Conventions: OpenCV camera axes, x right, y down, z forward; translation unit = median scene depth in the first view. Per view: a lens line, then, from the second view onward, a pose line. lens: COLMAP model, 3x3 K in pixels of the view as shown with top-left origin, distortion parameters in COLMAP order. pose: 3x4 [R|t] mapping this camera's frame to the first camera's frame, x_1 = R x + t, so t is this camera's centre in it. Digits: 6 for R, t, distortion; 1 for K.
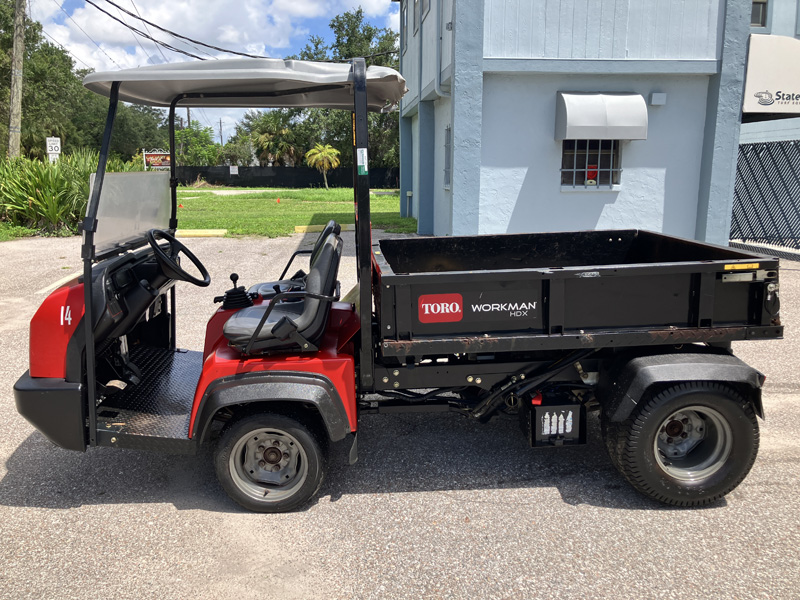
lens RADIAL K [[659.8, 0, 395.9], [0, 659.8, 308.7], [0, 0, 1]] dist [0.011928, 0.004648]
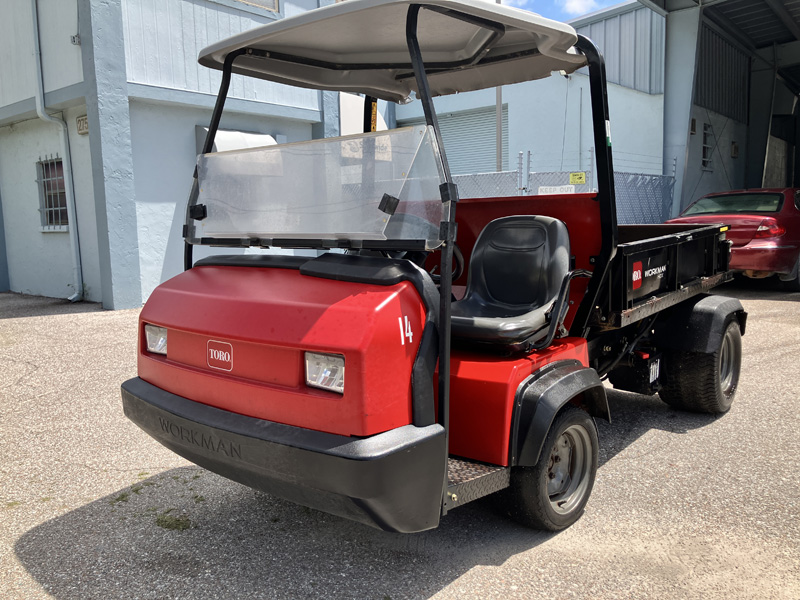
lens RADIAL K [[656.4, 0, 394.4], [0, 656.4, 305.0], [0, 0, 1]] dist [0.012116, -0.000724]
pose [[0.695031, -0.112834, 0.710070, -0.882309], [0.175066, 0.984444, -0.014925, -0.006202], [-0.697340, 0.134683, 0.703973, 0.478429]]
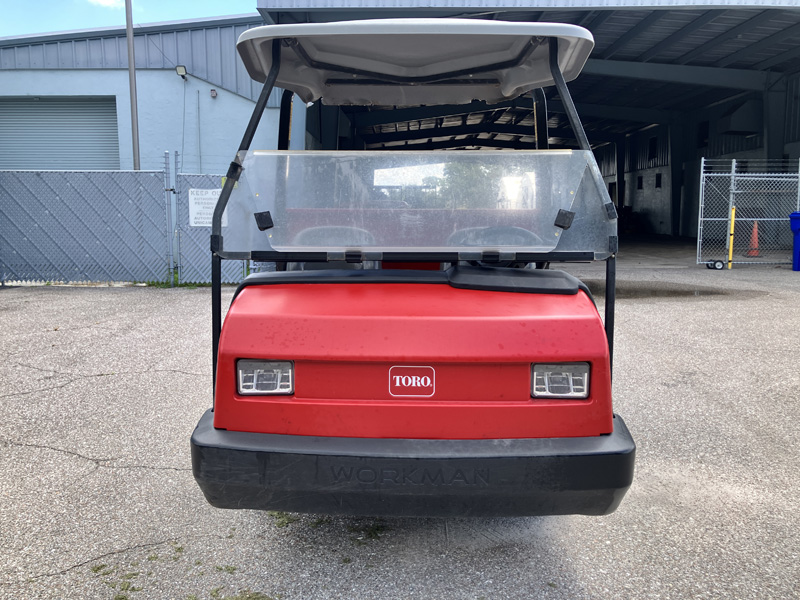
lens RADIAL K [[656.4, 0, 394.4], [0, 656.4, 305.0], [0, 0, 1]] dist [0.012116, -0.000724]
pose [[0.089347, -0.138640, 0.986304, -1.132997], [0.208243, 0.970979, 0.117622, -0.143170], [-0.973988, 0.194882, 0.115625, 1.023205]]
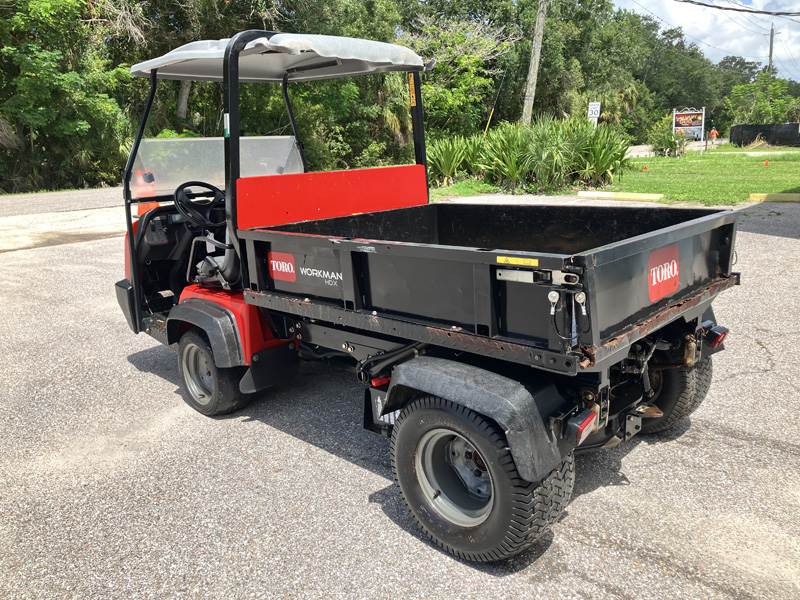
lens RADIAL K [[659.8, 0, 395.9], [0, 659.8, 308.7], [0, 0, 1]] dist [0.011928, 0.004648]
pose [[0.678525, 0.171004, -0.714396, 0.867422], [-0.131068, 0.985104, 0.111316, -0.068651], [0.722790, 0.018104, 0.690831, 0.374669]]
